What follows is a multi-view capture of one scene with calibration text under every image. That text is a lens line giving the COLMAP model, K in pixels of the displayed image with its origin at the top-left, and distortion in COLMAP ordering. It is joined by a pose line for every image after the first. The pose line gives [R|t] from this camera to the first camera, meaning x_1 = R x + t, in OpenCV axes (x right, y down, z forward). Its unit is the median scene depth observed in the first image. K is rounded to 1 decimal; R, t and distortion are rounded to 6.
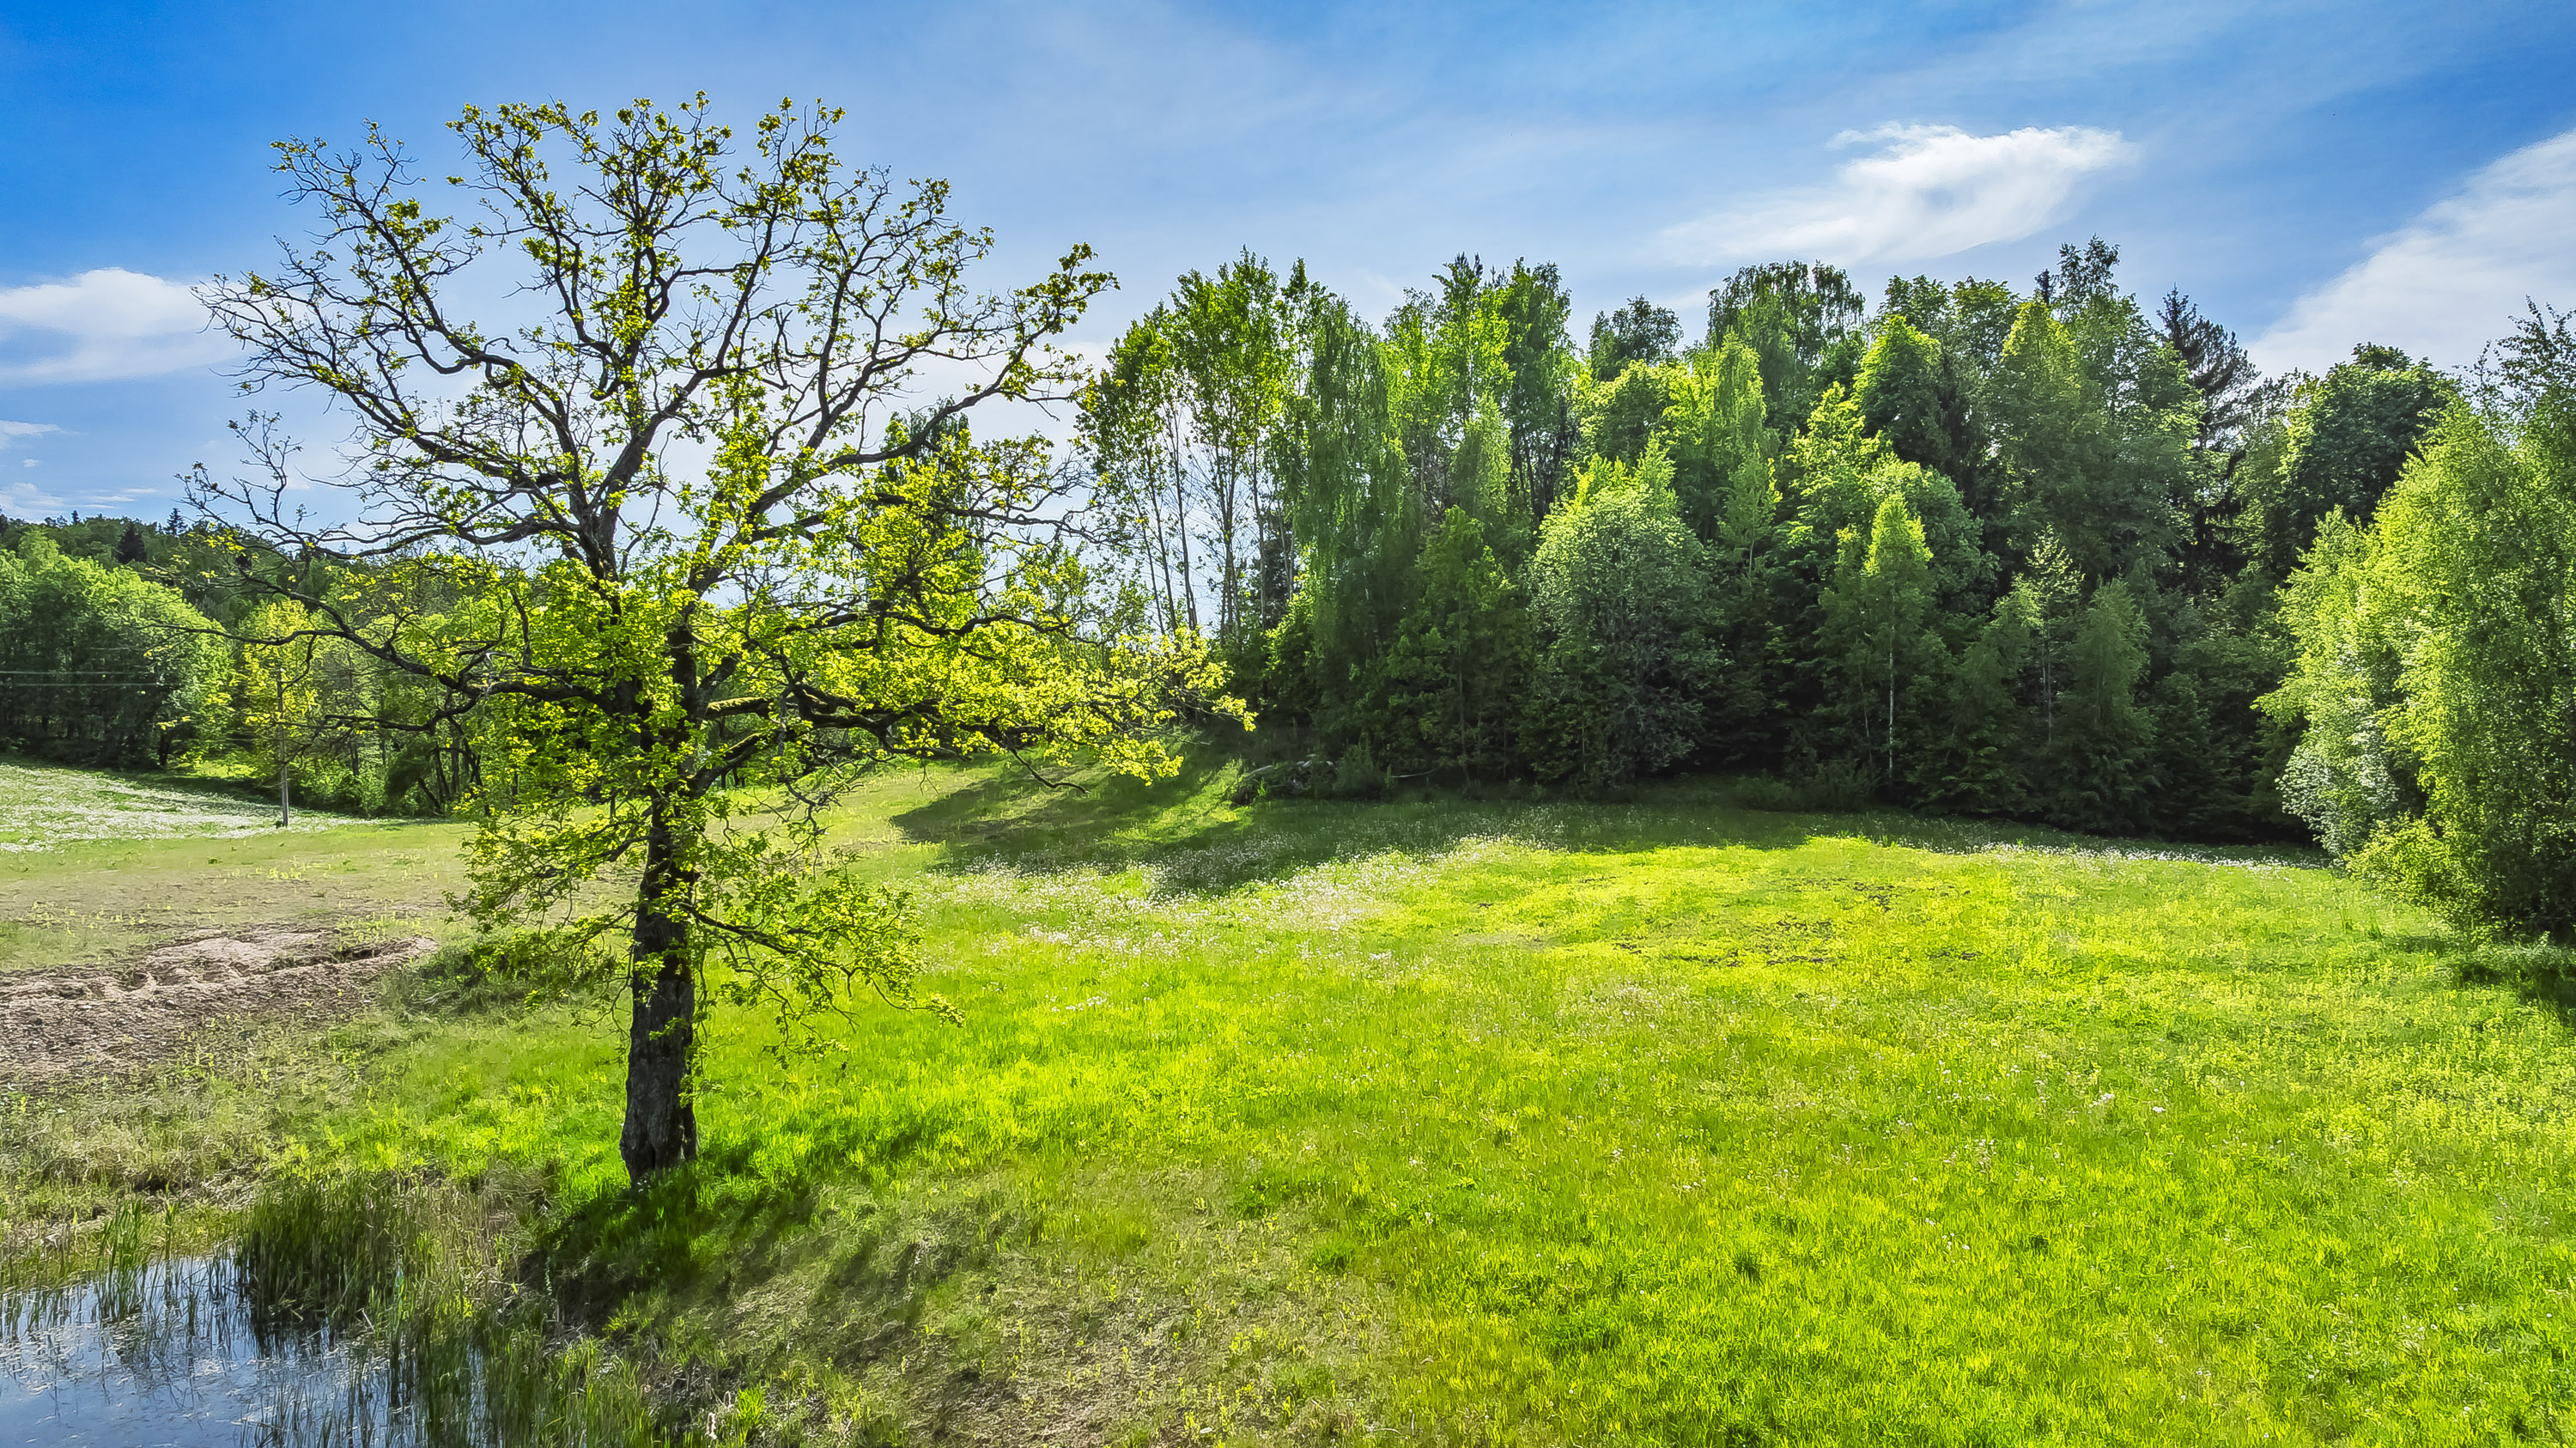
lens RADIAL K [[1822.6, 0, 1278.0], [0, 1822.6, 717.7], [0, 0, 1]] dist [-0.018645, 0.003318]
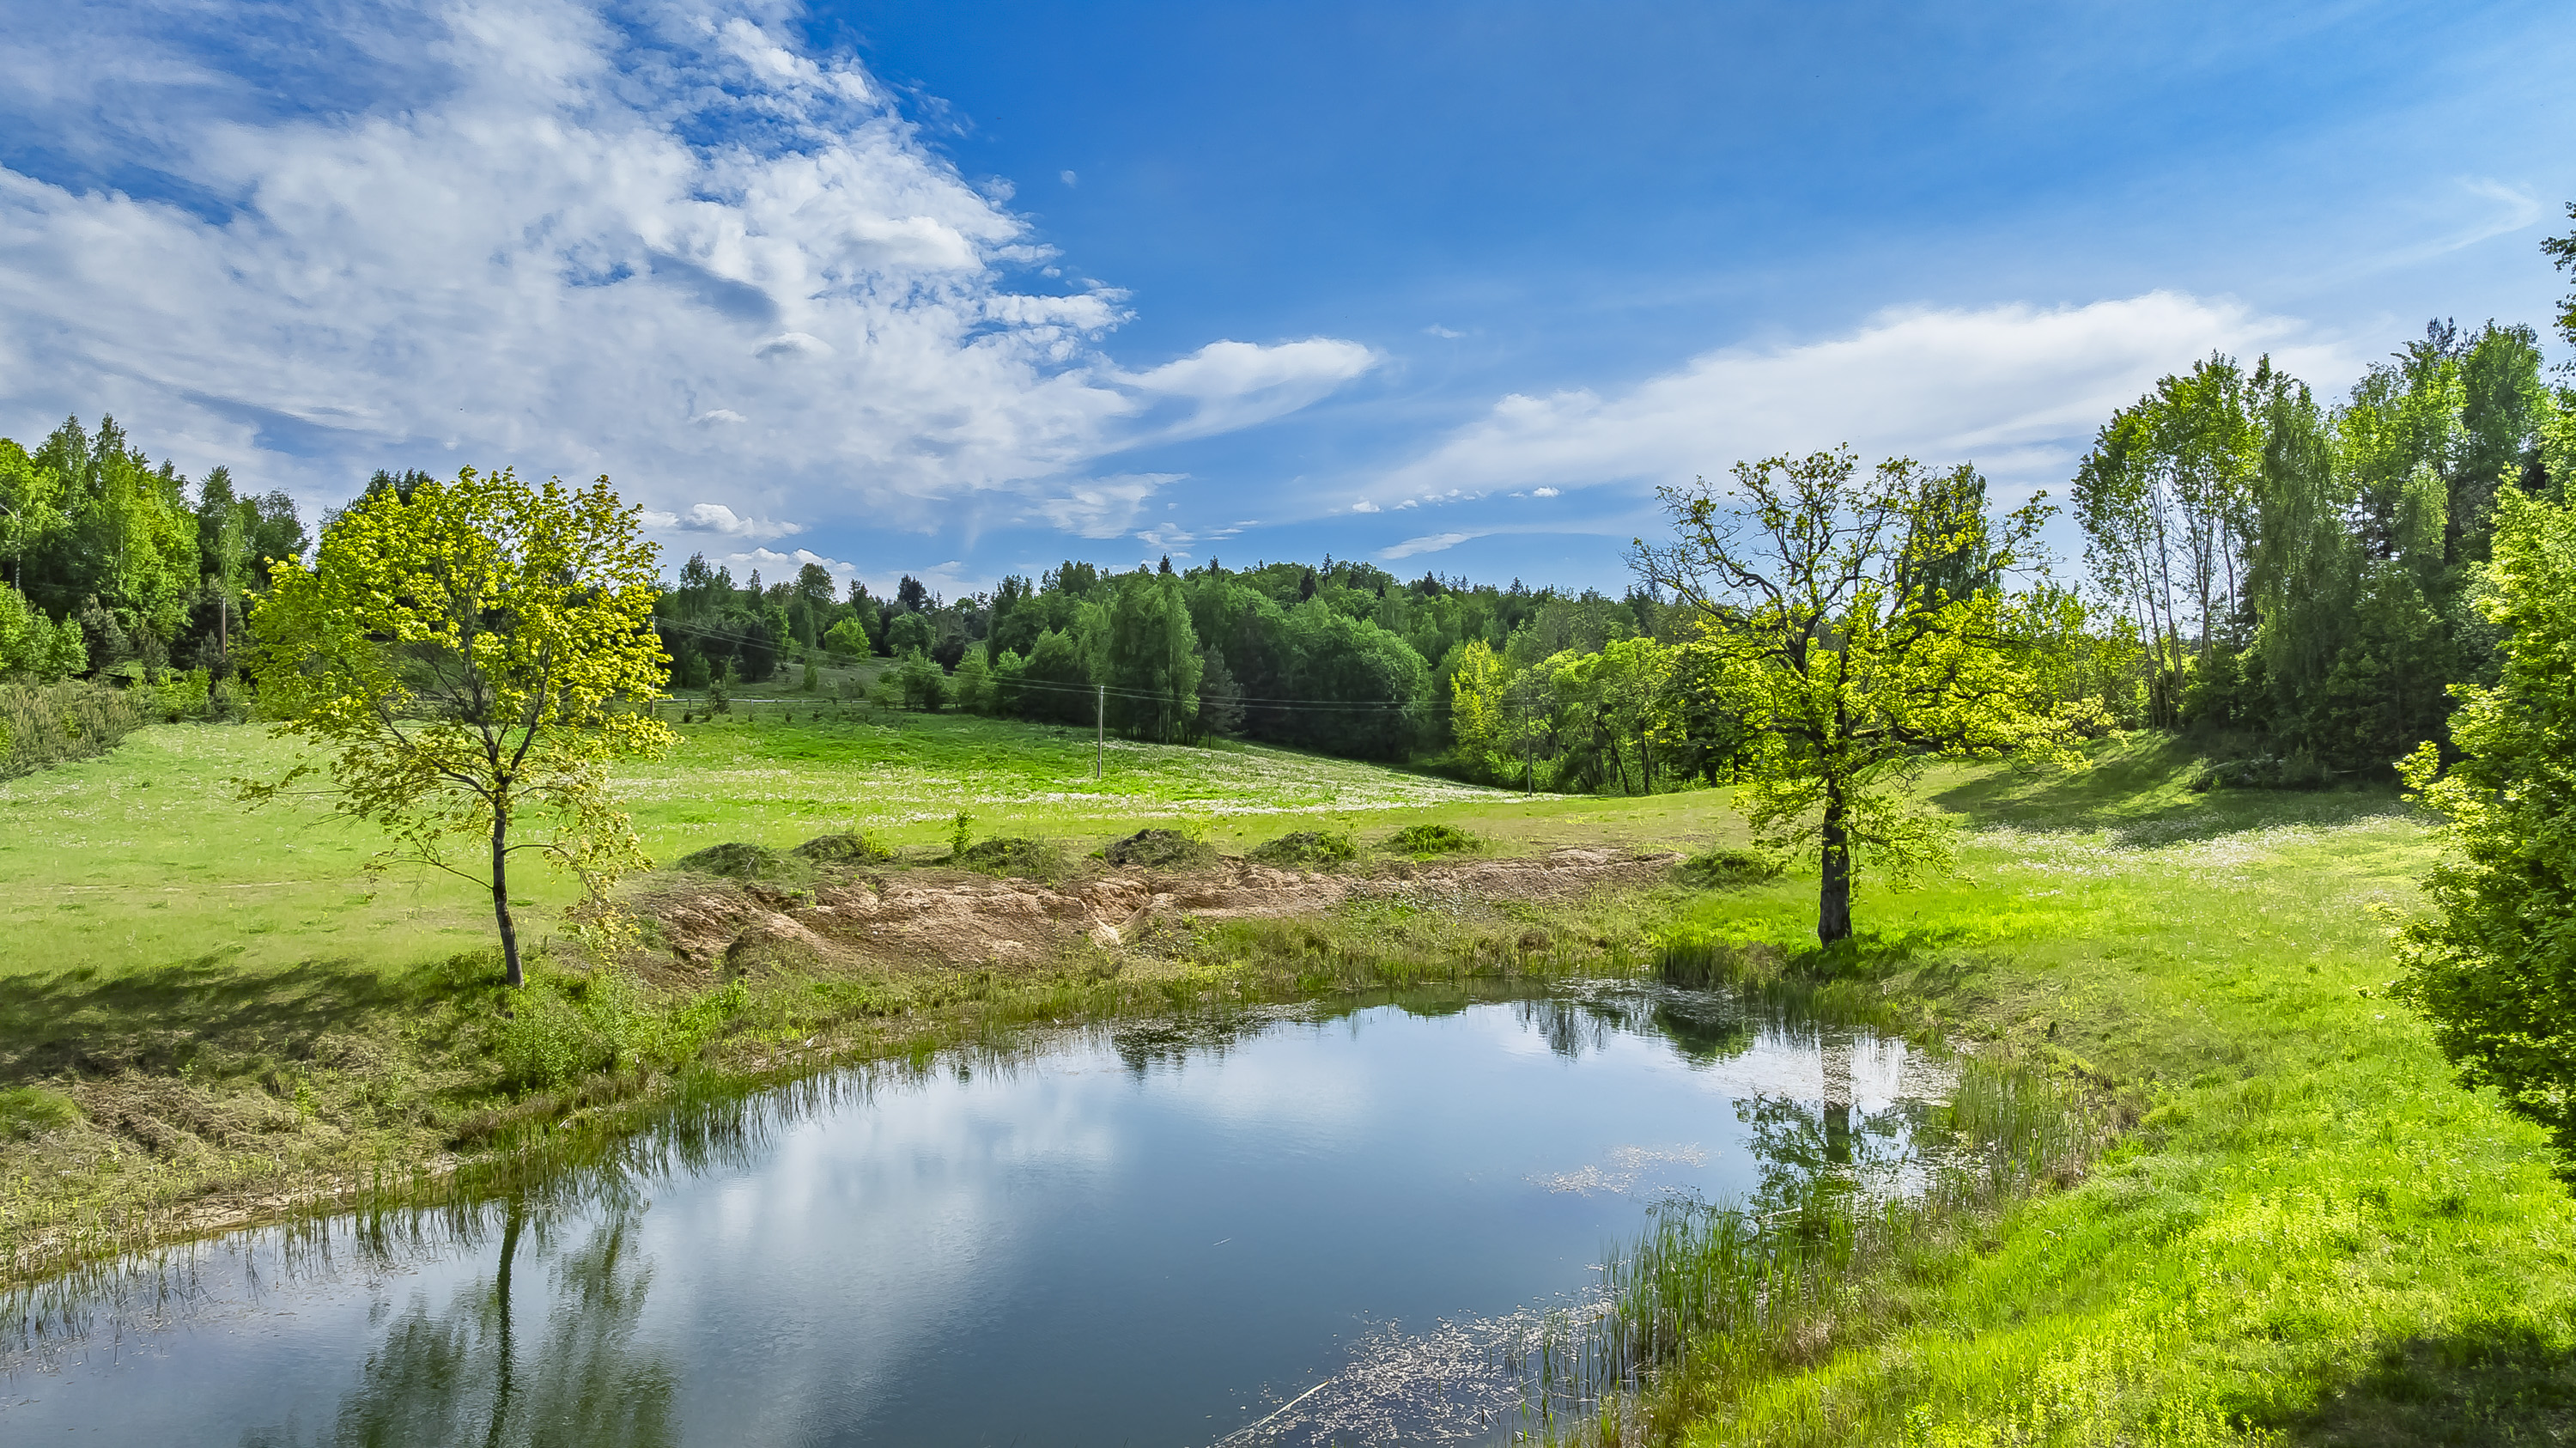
lens RADIAL K [[1822.6, 0, 1278.0], [0, 1822.6, 717.7], [0, 0, 1]] dist [-0.018645, 0.003318]
pose [[0.855636, -0.006007, -0.517544, 0.098655], [0.008180, 0.999965, 0.001918, -0.016204], [0.517514, -0.005874, 0.855655, -0.537555]]
